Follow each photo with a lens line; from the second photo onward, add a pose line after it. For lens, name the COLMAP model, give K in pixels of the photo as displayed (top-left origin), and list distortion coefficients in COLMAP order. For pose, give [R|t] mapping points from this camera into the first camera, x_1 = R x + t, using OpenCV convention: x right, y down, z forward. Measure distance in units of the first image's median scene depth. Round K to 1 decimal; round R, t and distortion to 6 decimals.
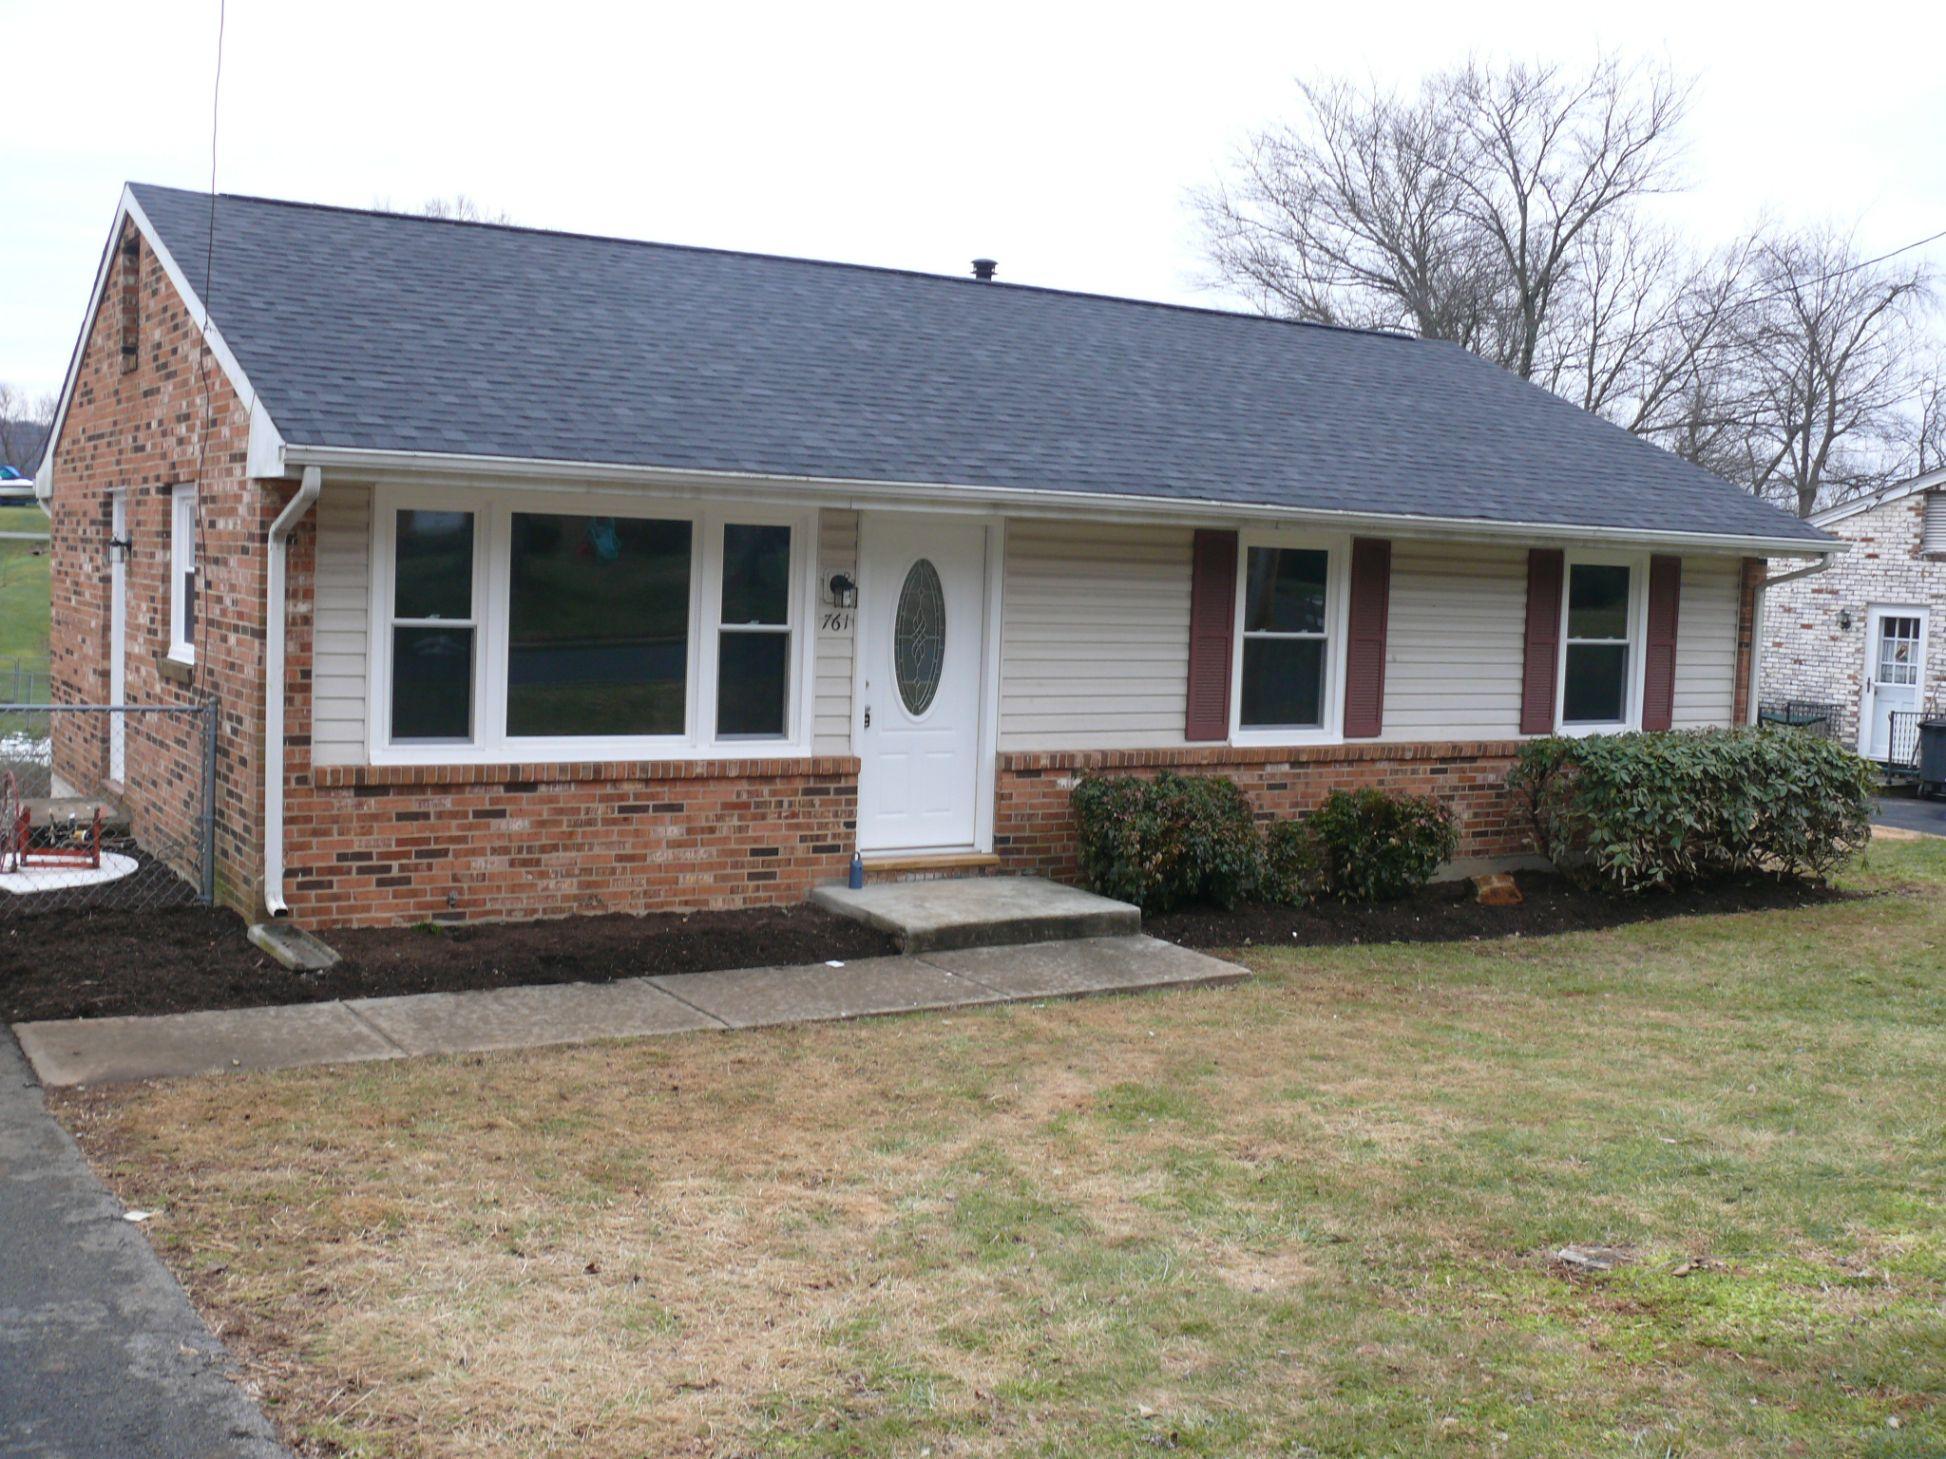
lens RADIAL K [[2066.2, 0, 973.0], [0, 2066.2, 729.5], [0, 0, 1]] dist [-0.191030, 0.197112]
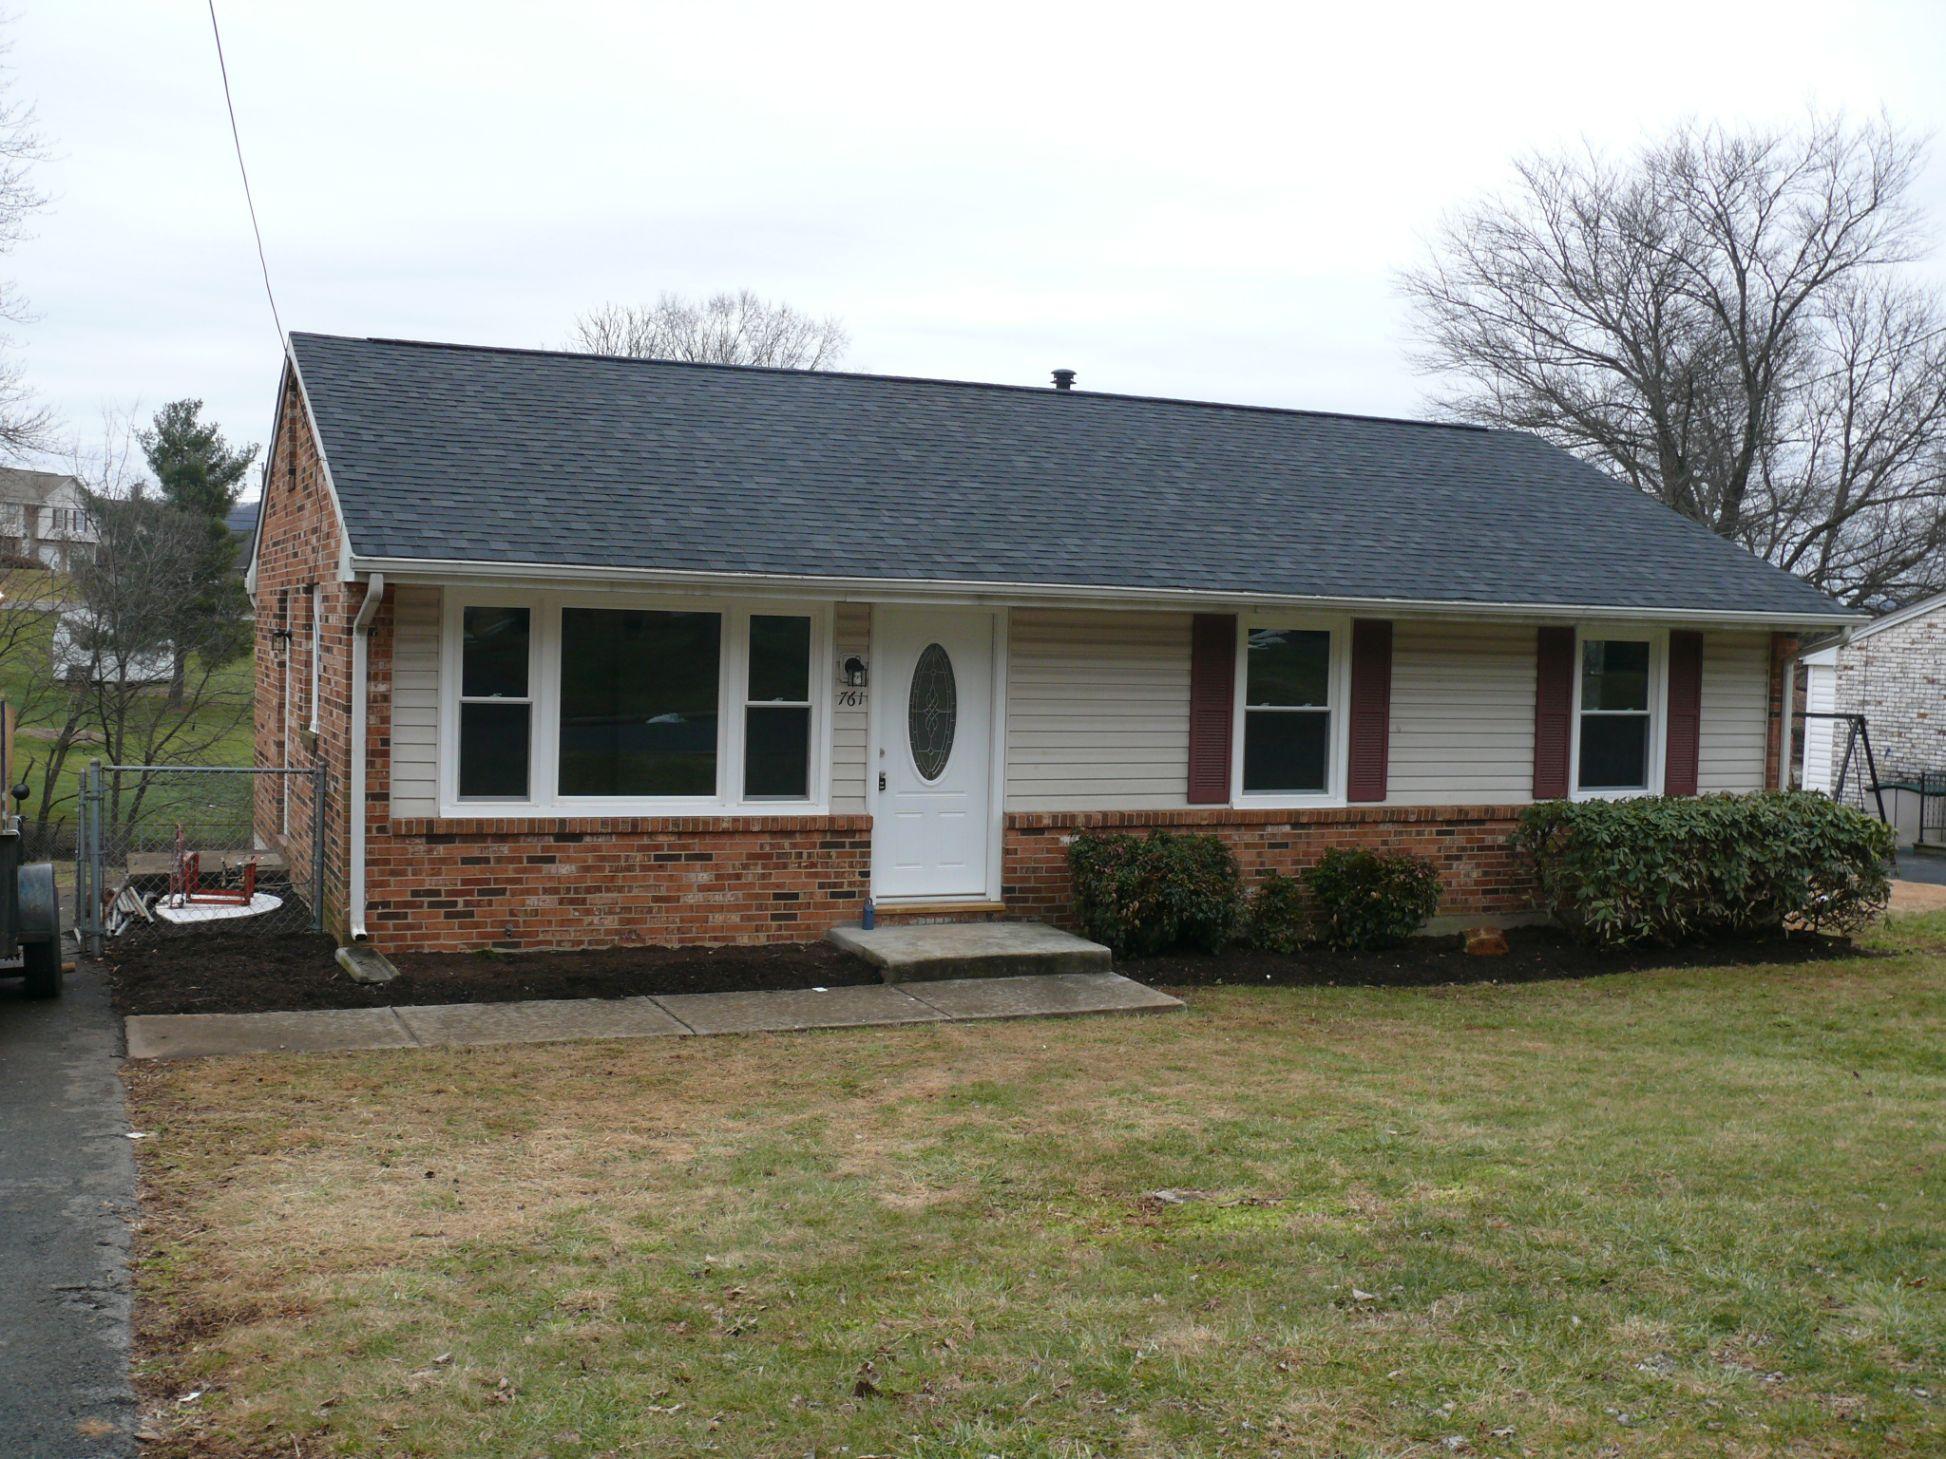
lens RADIAL K [[2066.2, 0, 973.0], [0, 2066.2, 729.5], [0, 0, 1]] dist [-0.191030, 0.197112]
pose [[0.988786, -0.003589, -0.149298, 0.165551], [-0.002206, 0.999251, -0.038632, 0.009368], [0.149325, 0.038528, 0.988037, -0.127949]]
